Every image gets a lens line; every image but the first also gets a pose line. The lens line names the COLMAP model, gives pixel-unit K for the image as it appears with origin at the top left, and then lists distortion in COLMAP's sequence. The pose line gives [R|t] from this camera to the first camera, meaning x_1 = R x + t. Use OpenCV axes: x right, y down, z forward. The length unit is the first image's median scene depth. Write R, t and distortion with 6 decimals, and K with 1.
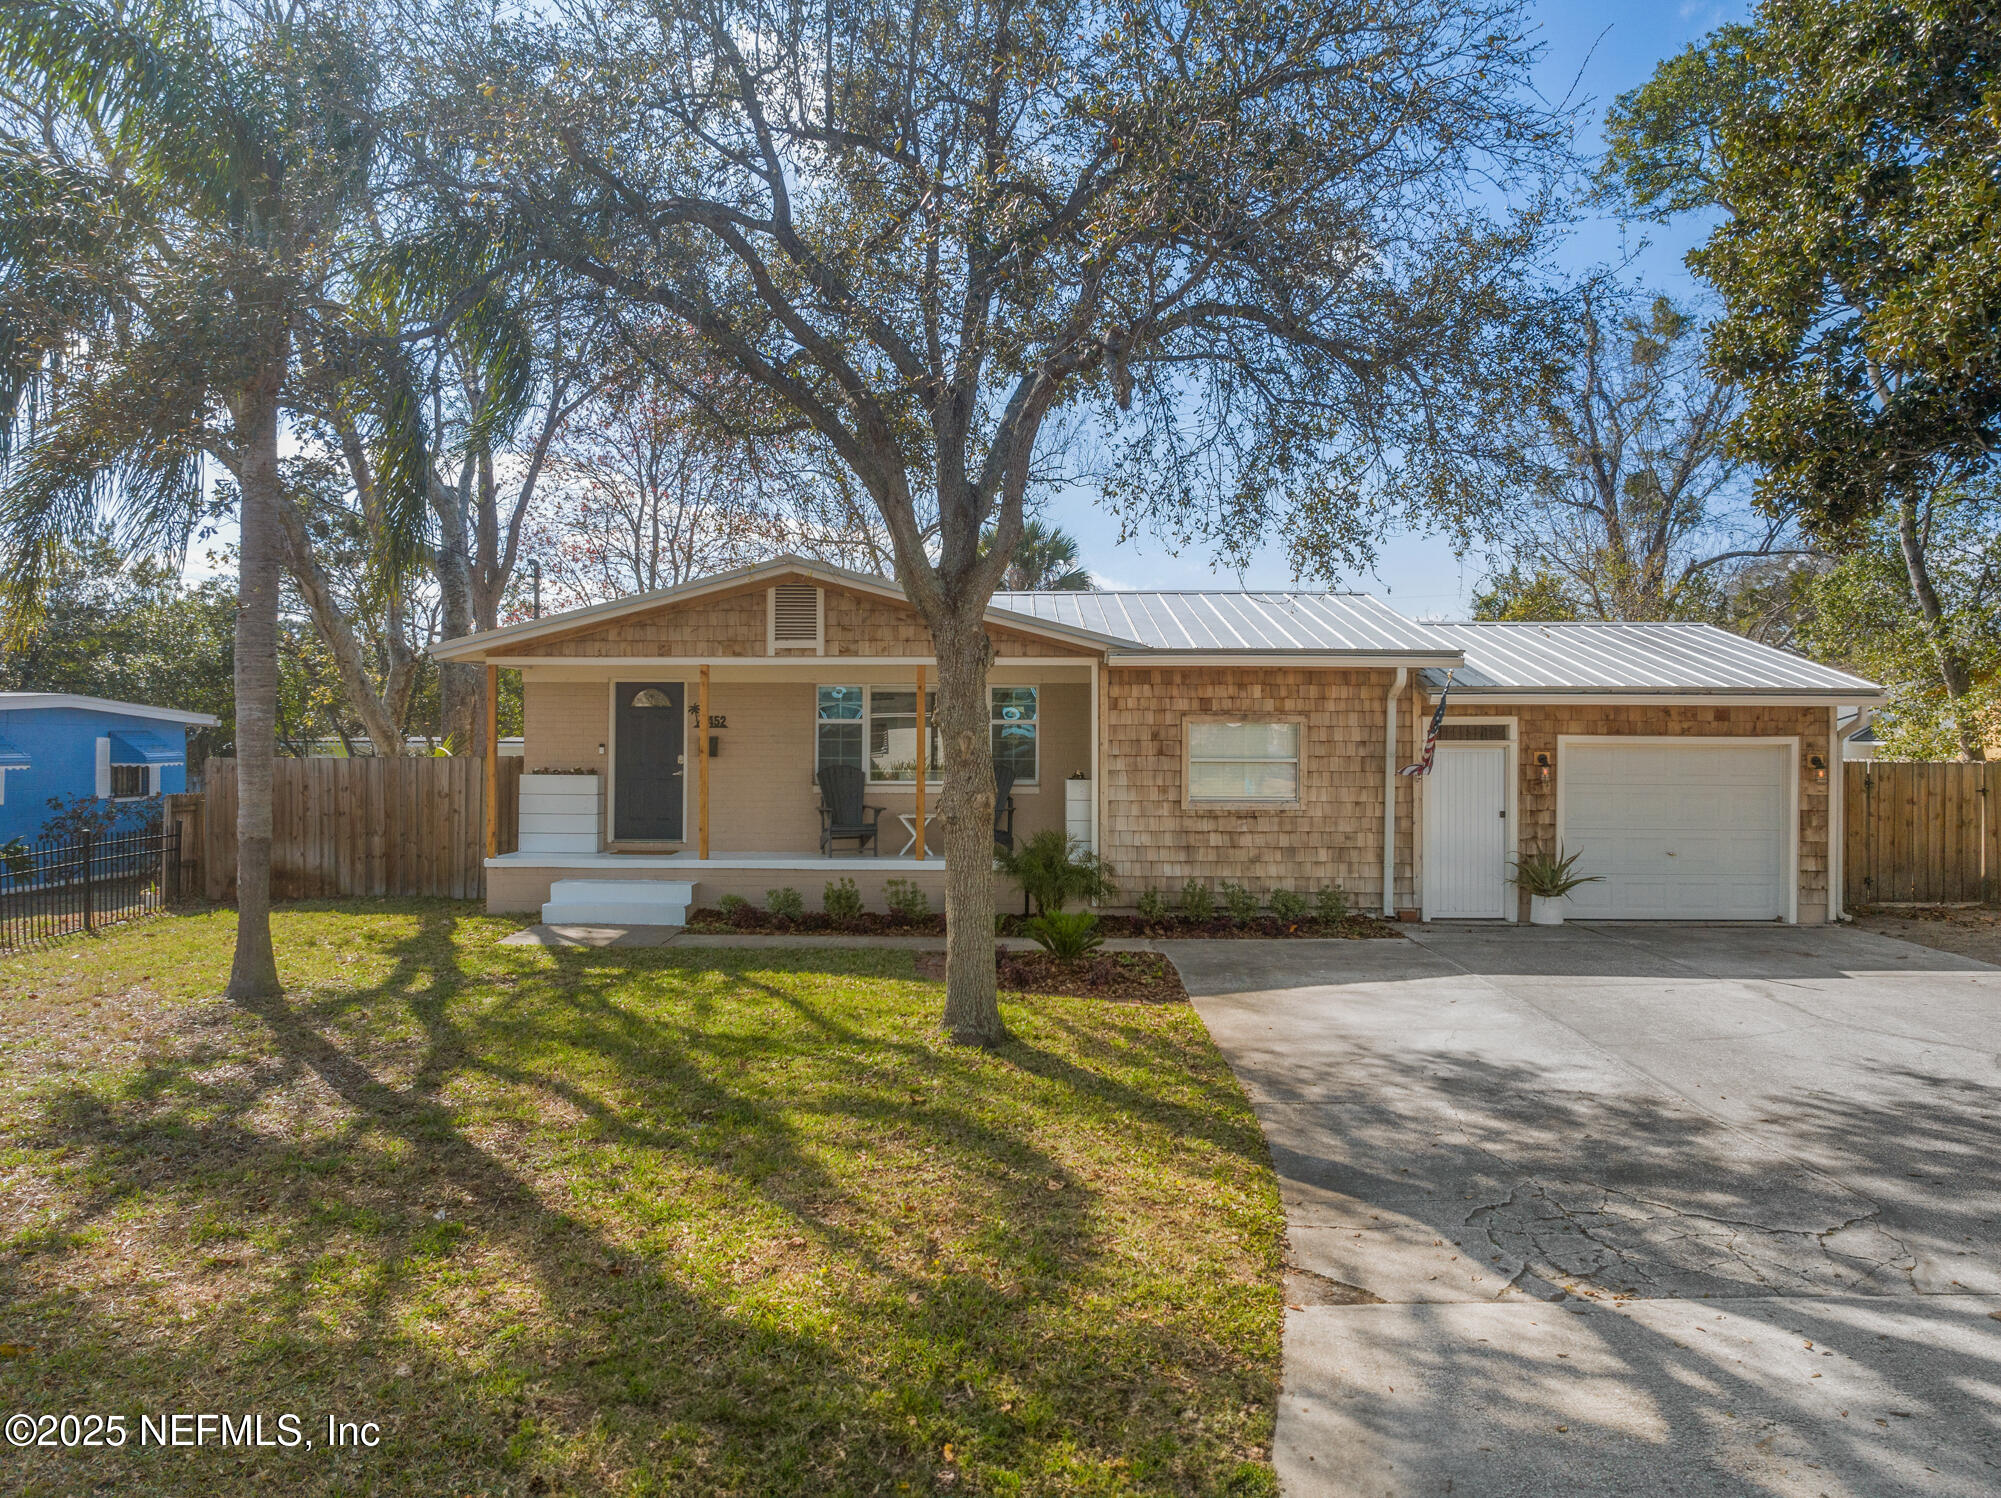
lens RADIAL K [[1409.1, 0, 1000.5], [0, 1409.1, 749.0], [0, 0, 1]] dist [-0.042624, 0.002892]
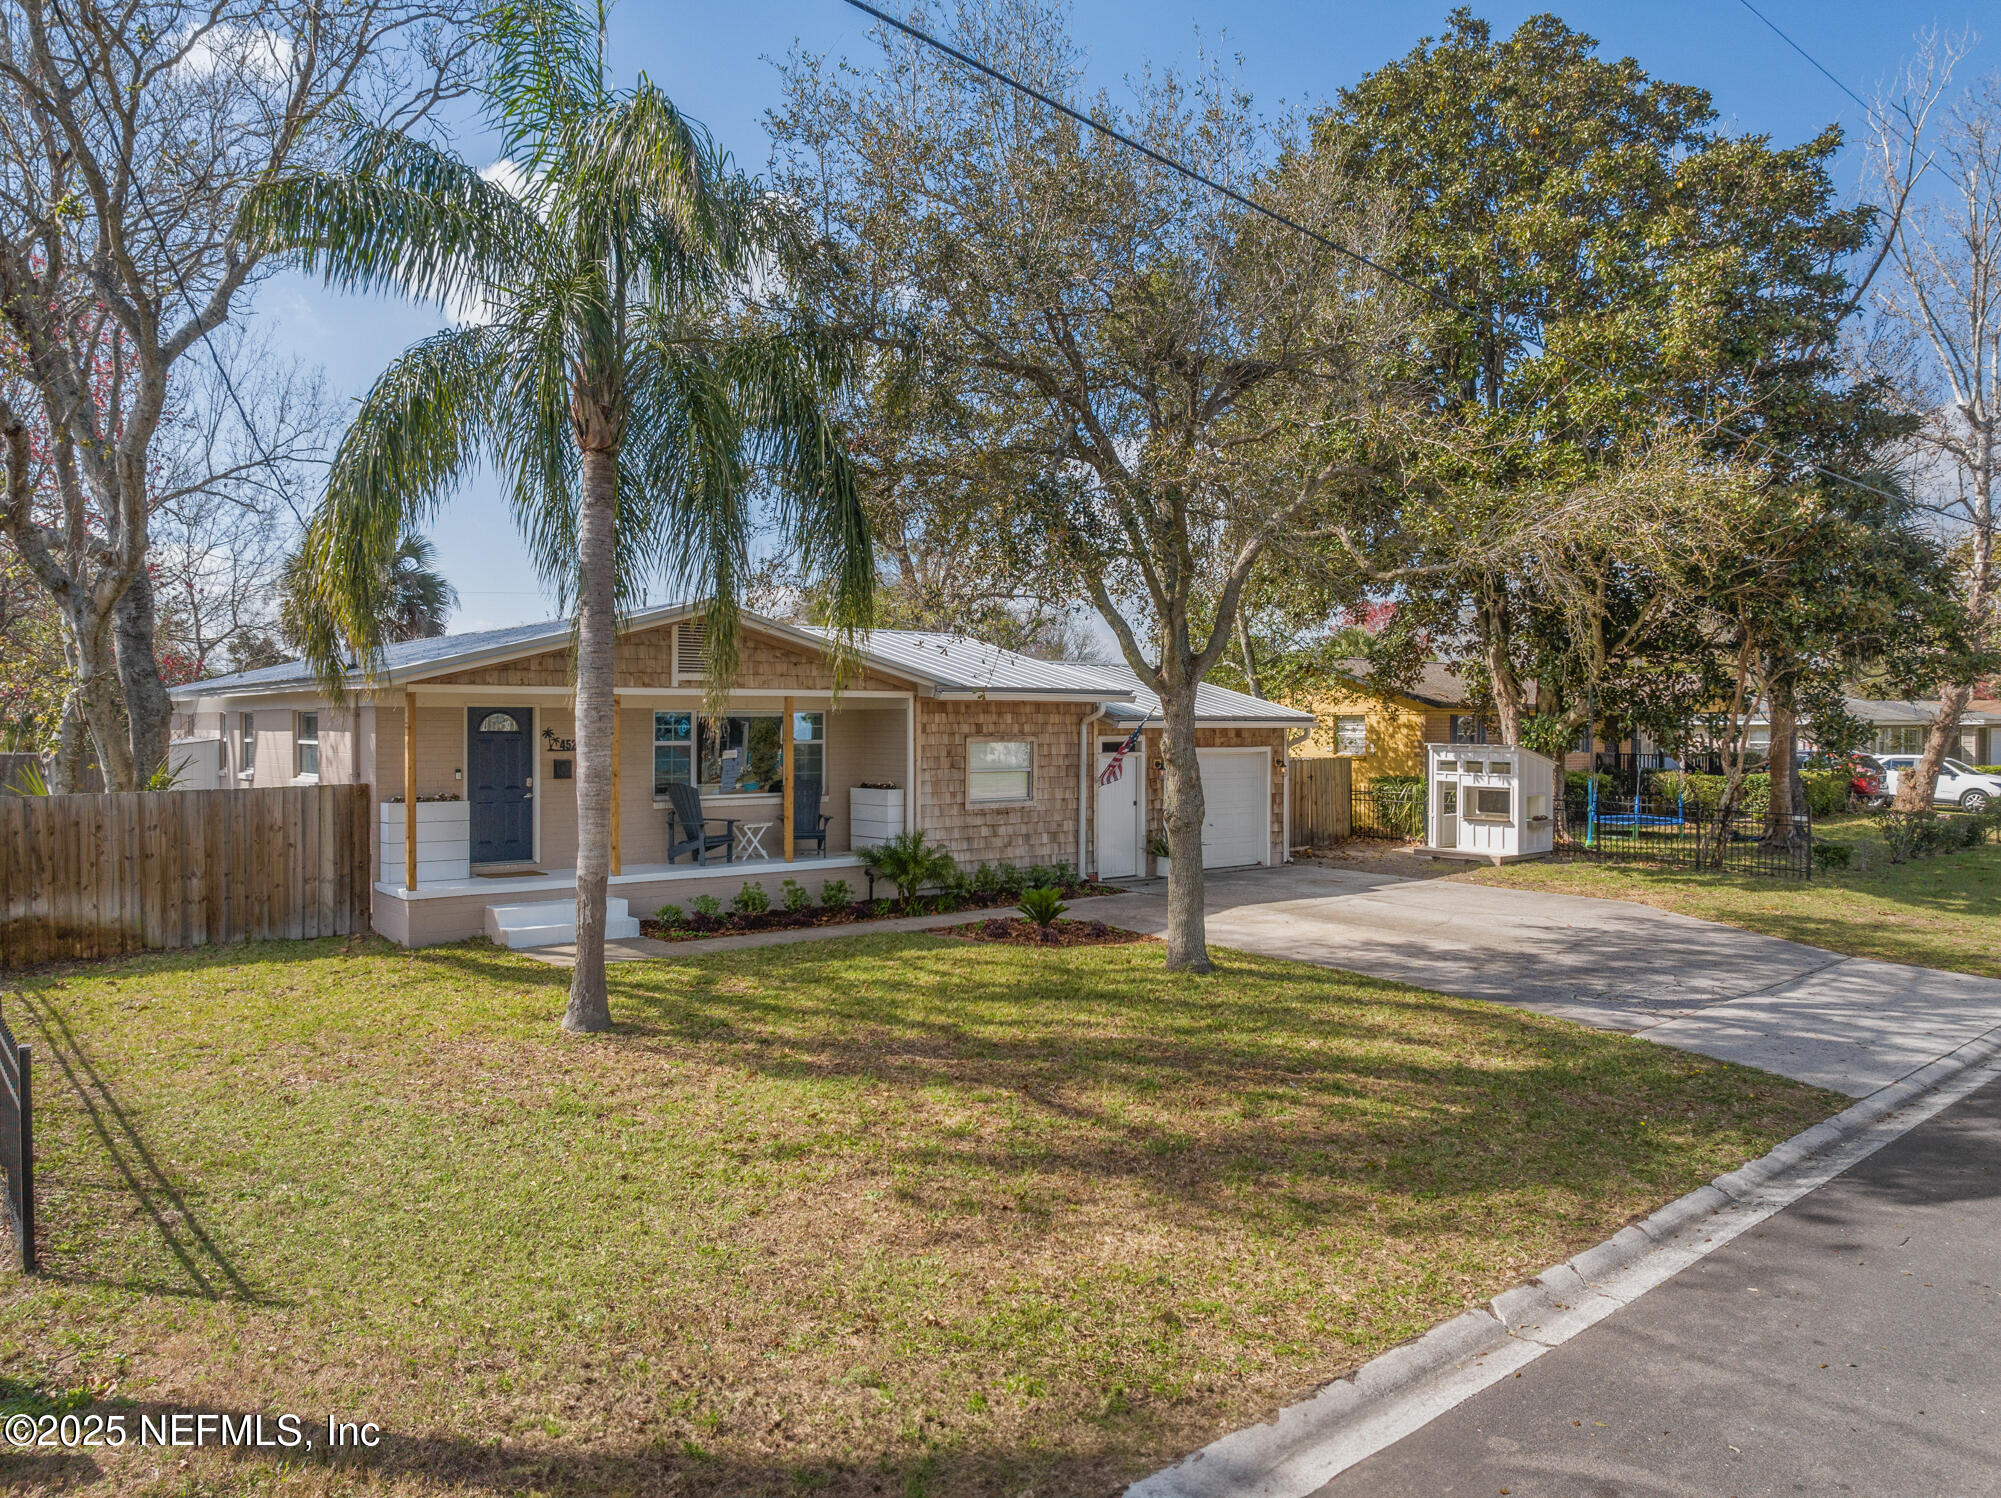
lens RADIAL K [[1409.1, 0, 1000.5], [0, 1409.1, 749.0], [0, 0, 1]] dist [-0.042624, 0.002892]
pose [[0.752782, -0.015985, 0.658076, -0.704130], [0.005470, 0.999823, 0.018028, -0.036383], [-0.658247, -0.009972, 0.752736, 0.002882]]
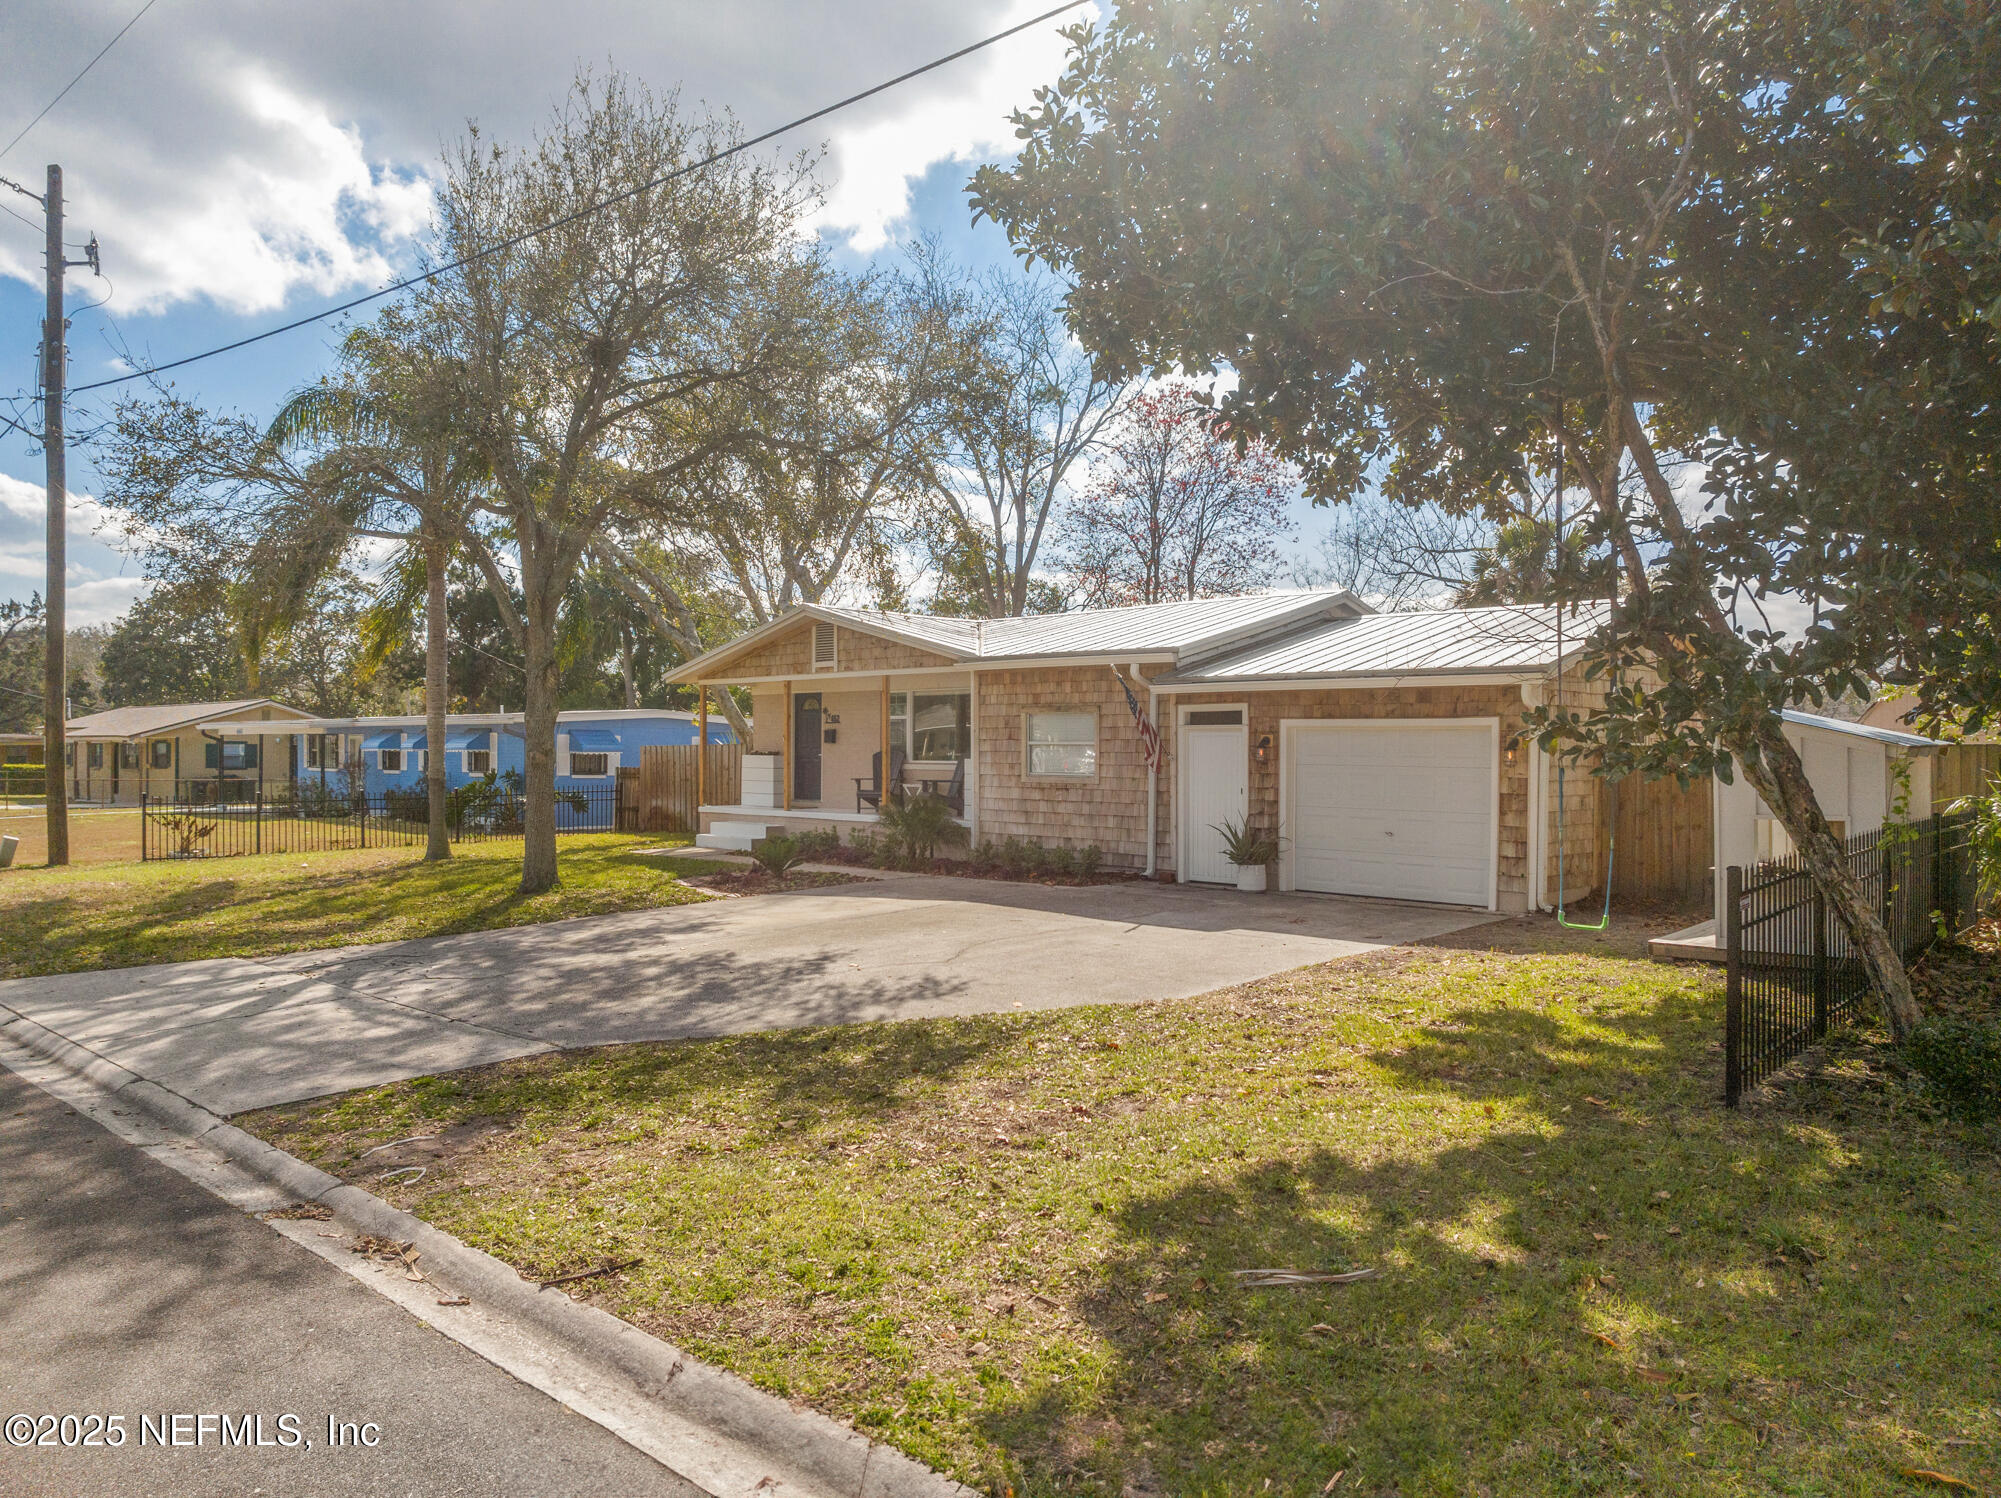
lens RADIAL K [[1428.5, 0, 978.4], [0, 1428.5, 750.8], [0, 0, 1]] dist [-0.022020, 0.001693]
pose [[0.731520, 0.000530, -0.681819, 0.984939], [-0.004317, 0.999983, -0.003853, 0.019943], [0.681806, 0.005762, 0.731510, 0.031313]]
